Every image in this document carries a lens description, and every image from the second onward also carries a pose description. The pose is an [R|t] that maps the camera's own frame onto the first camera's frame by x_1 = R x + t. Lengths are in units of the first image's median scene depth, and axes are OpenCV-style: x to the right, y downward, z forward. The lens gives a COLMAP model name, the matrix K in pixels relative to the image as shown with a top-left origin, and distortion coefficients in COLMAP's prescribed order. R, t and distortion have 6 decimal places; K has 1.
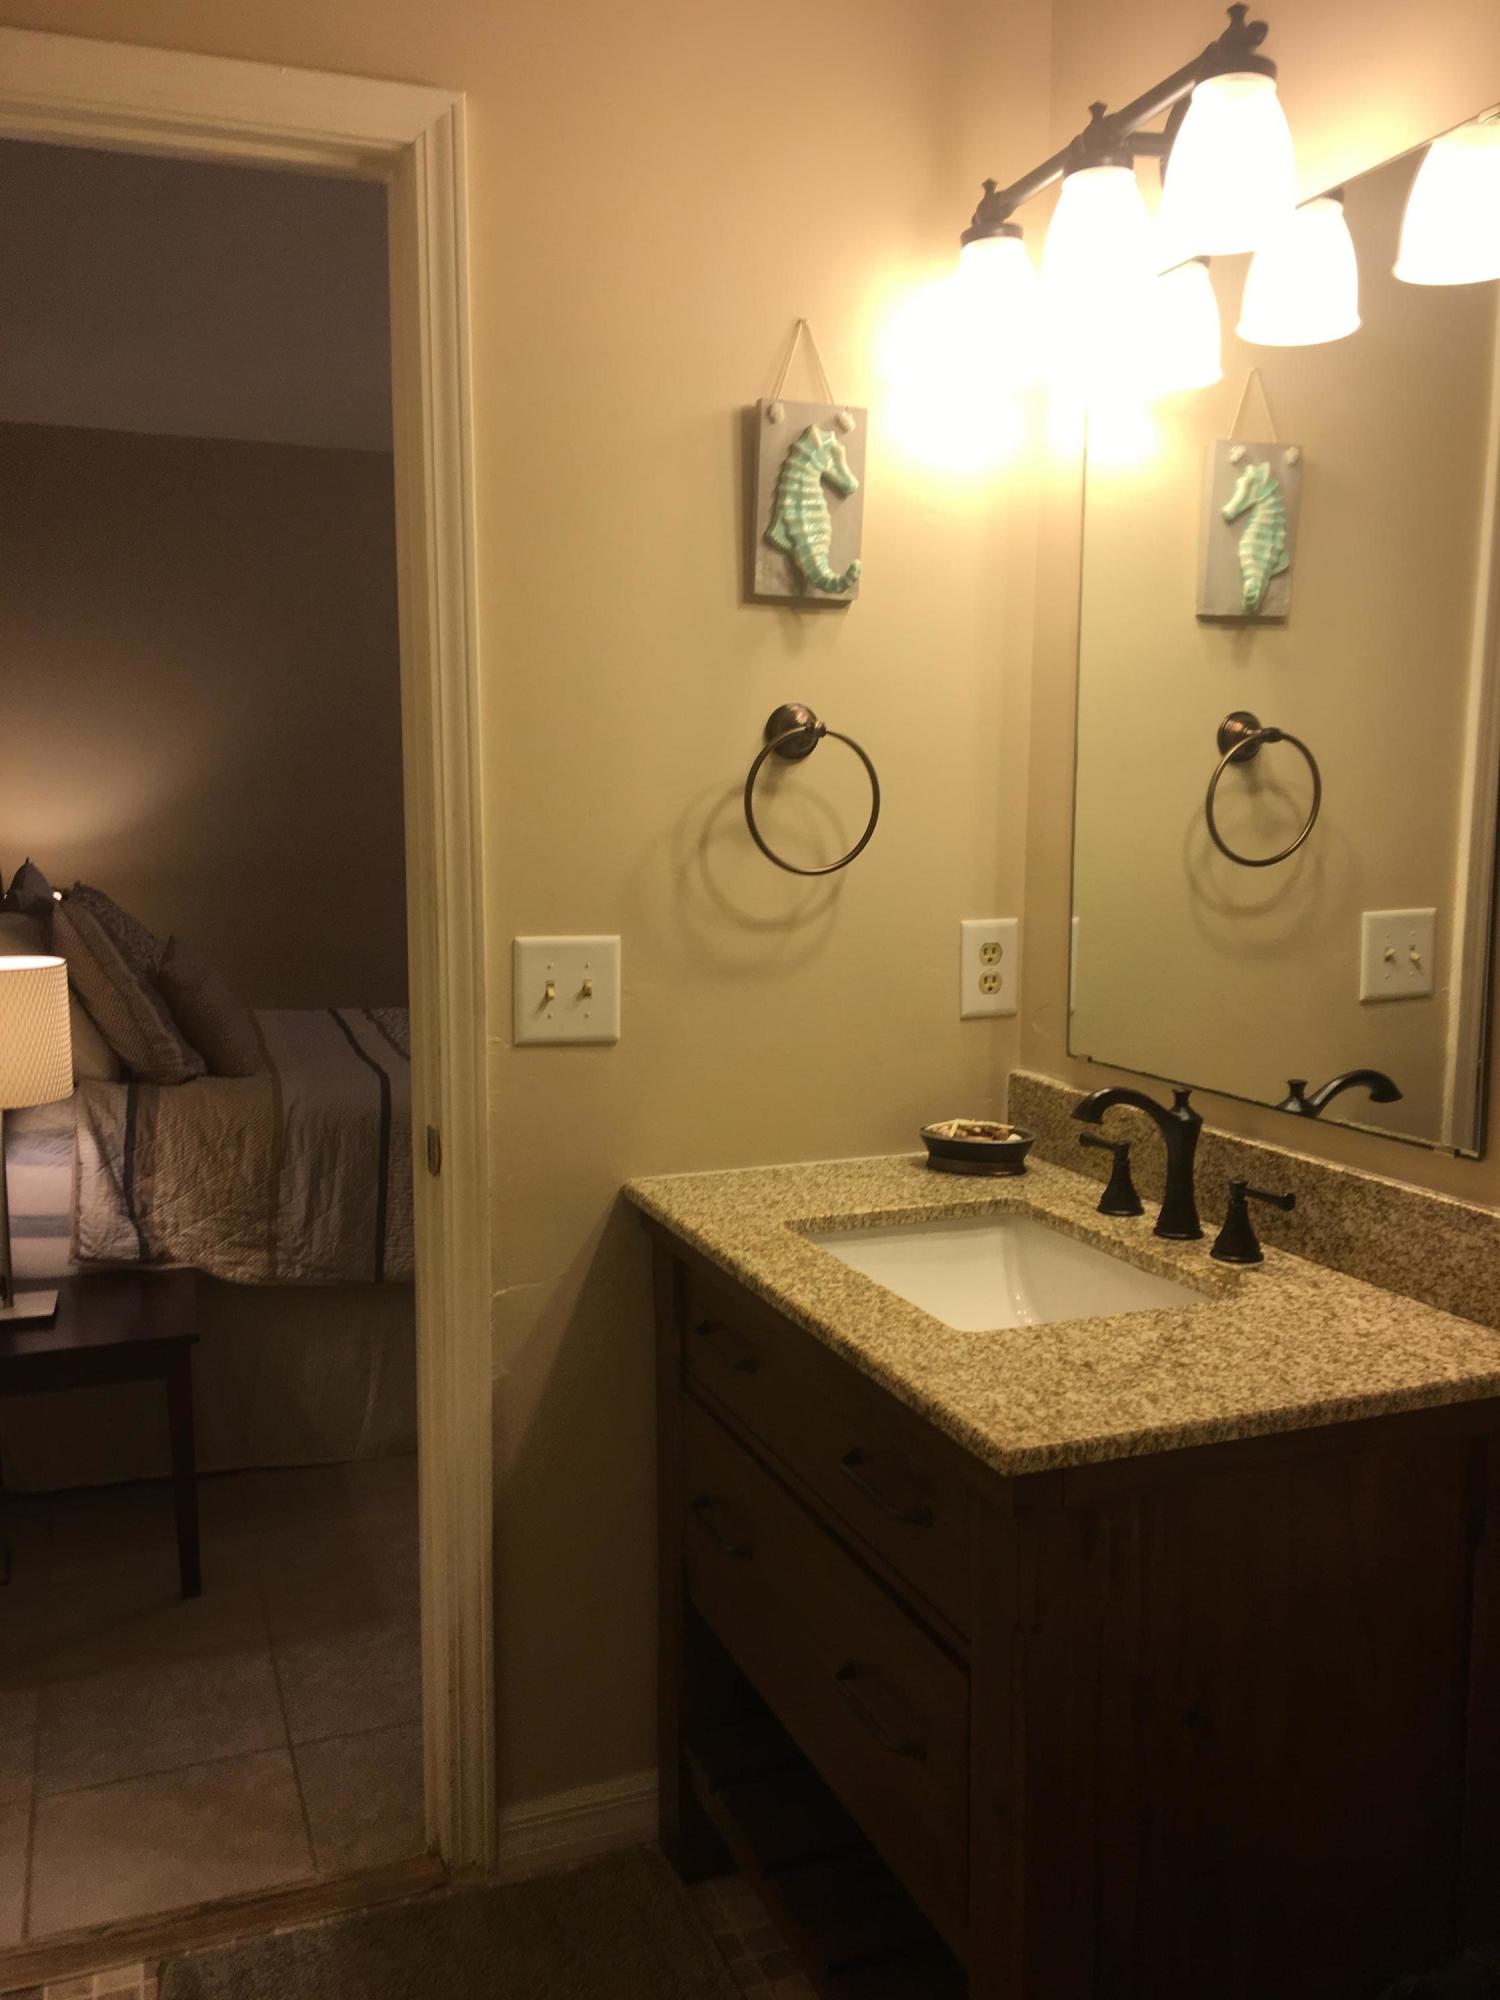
lens RADIAL K [[1666.2, 0, 744.2], [0, 1666.2, 1017.1], [0, 0, 1]] dist [0.082674, -0.117417]
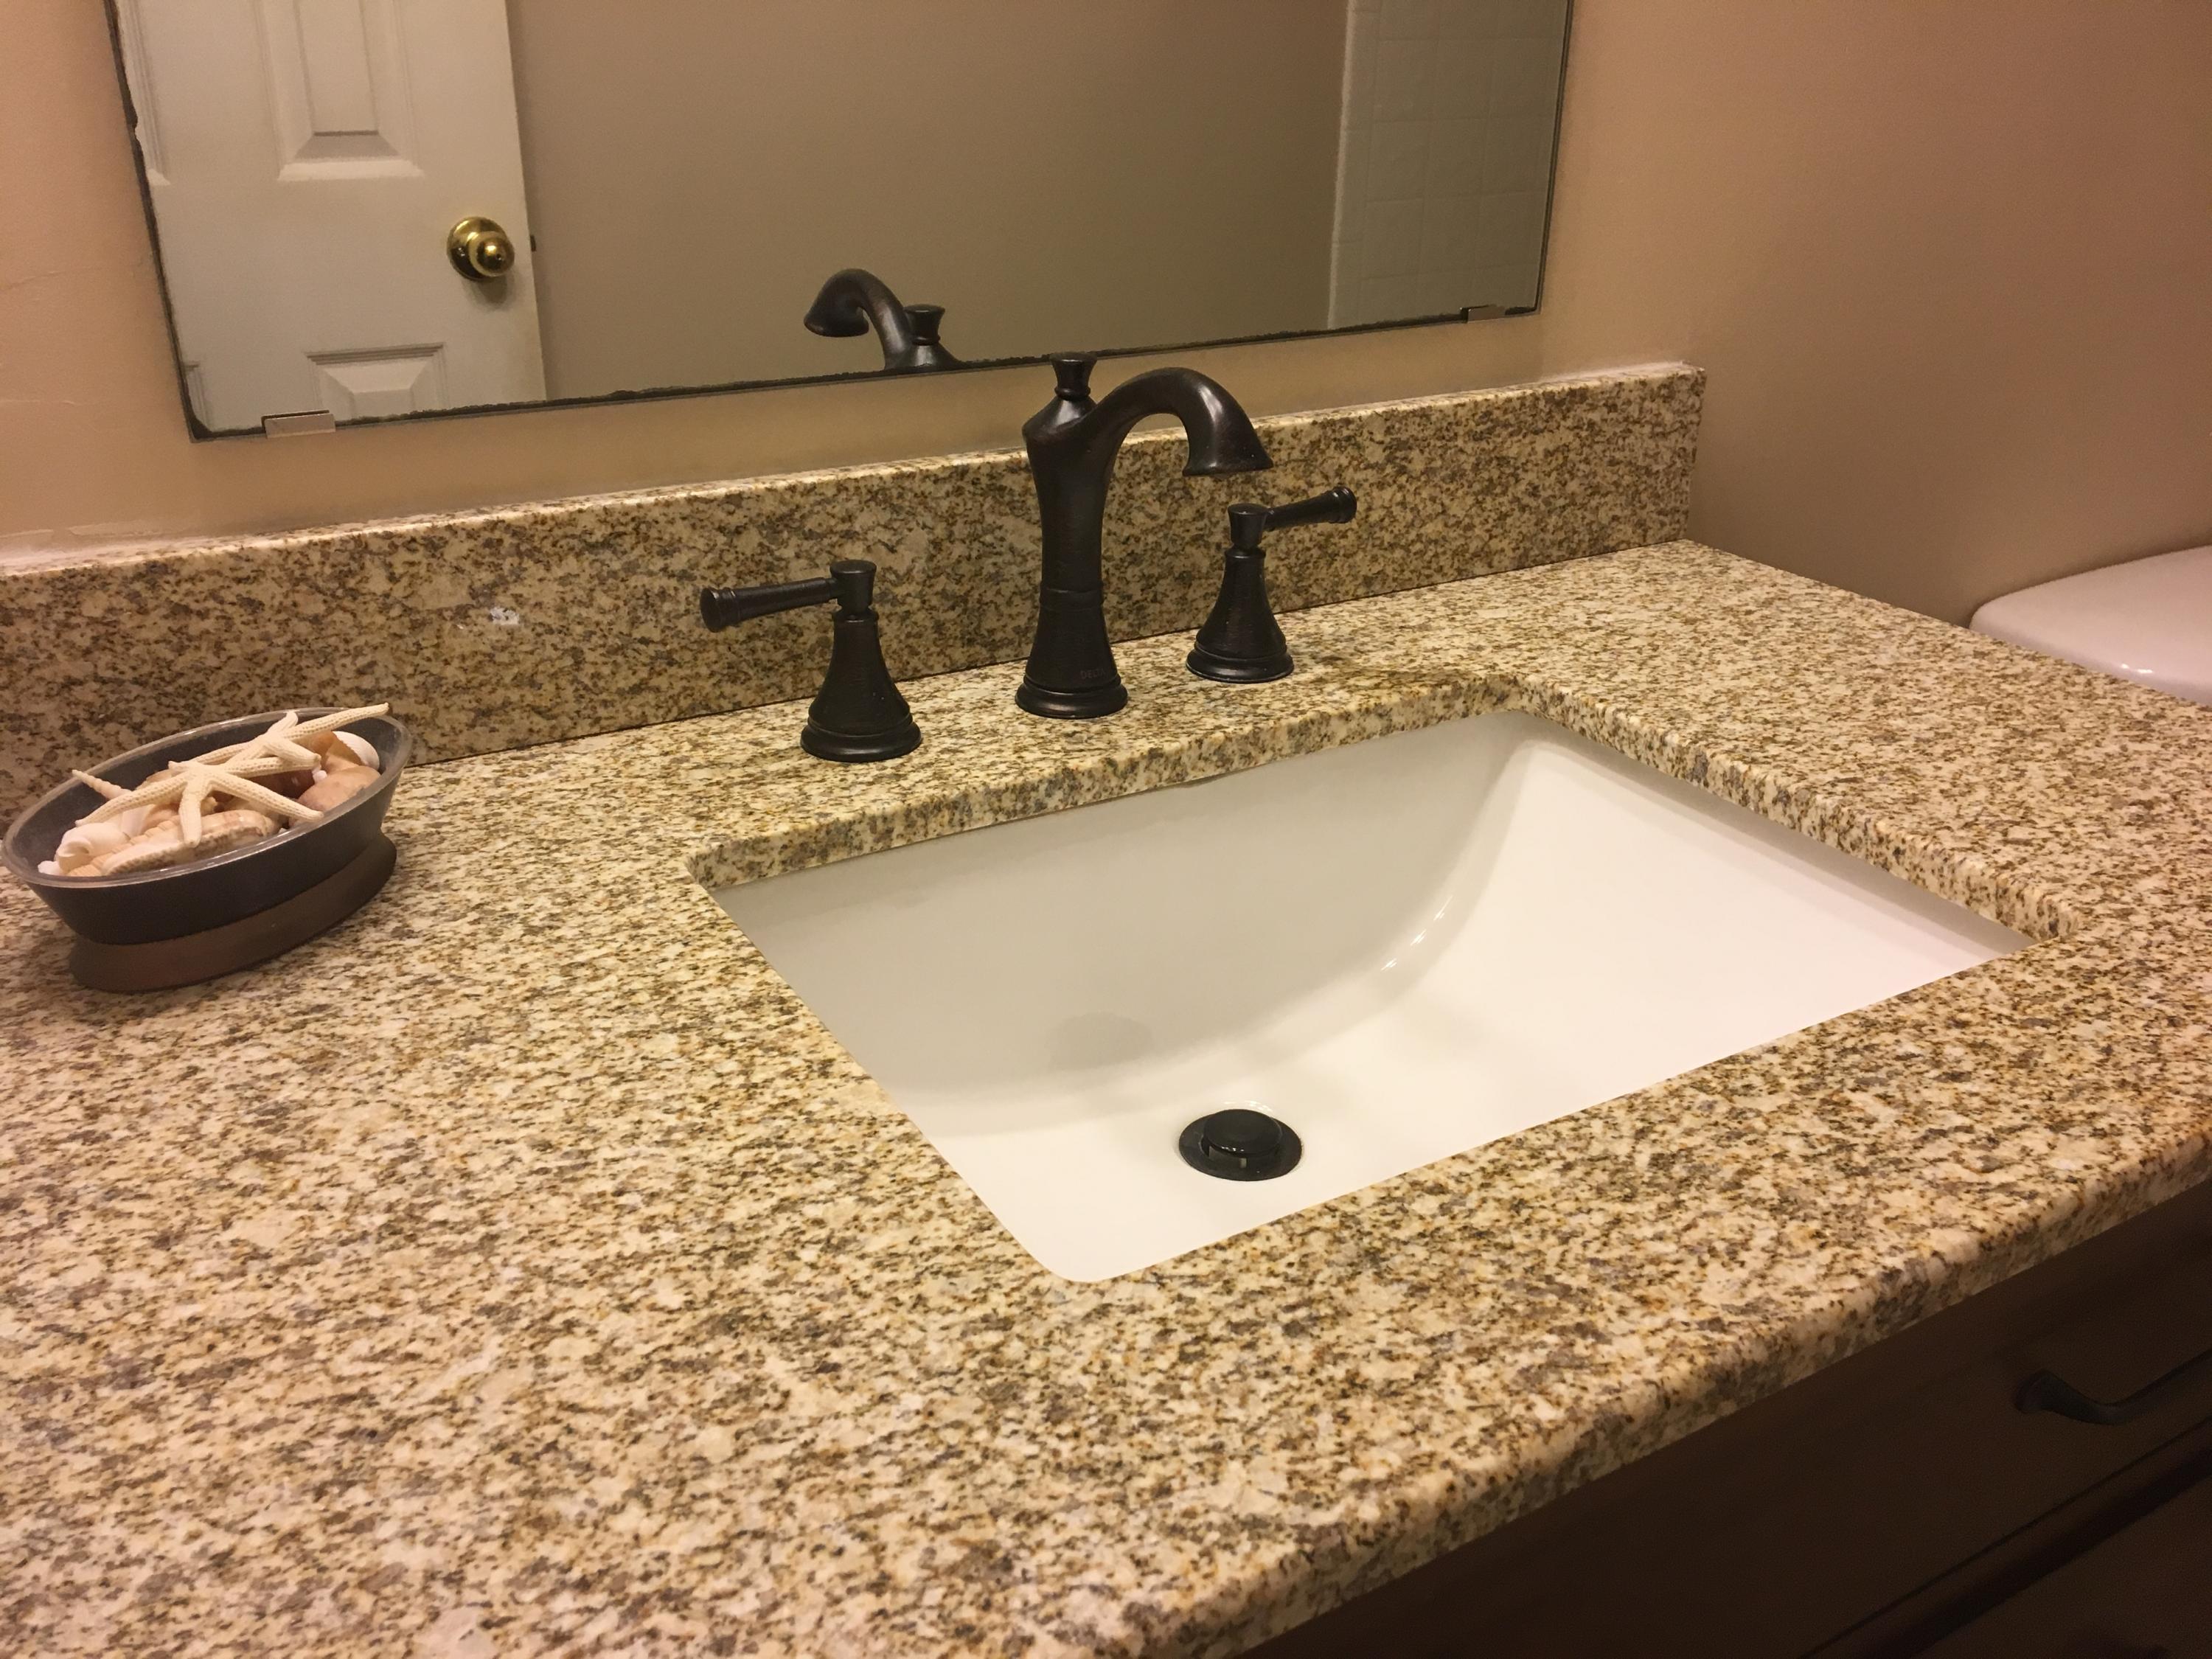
lens RADIAL K [[1842.8, 0, 1105.8], [0, 1842.8, 850.6], [0, 0, 1]] dist [0.082674, -0.117417]
pose [[-0.163993, -0.414698, 0.895060, -0.174544], [0.117159, 0.892734, 0.435086, -0.040550], [-0.979479, 0.176216, -0.097817, 0.955212]]
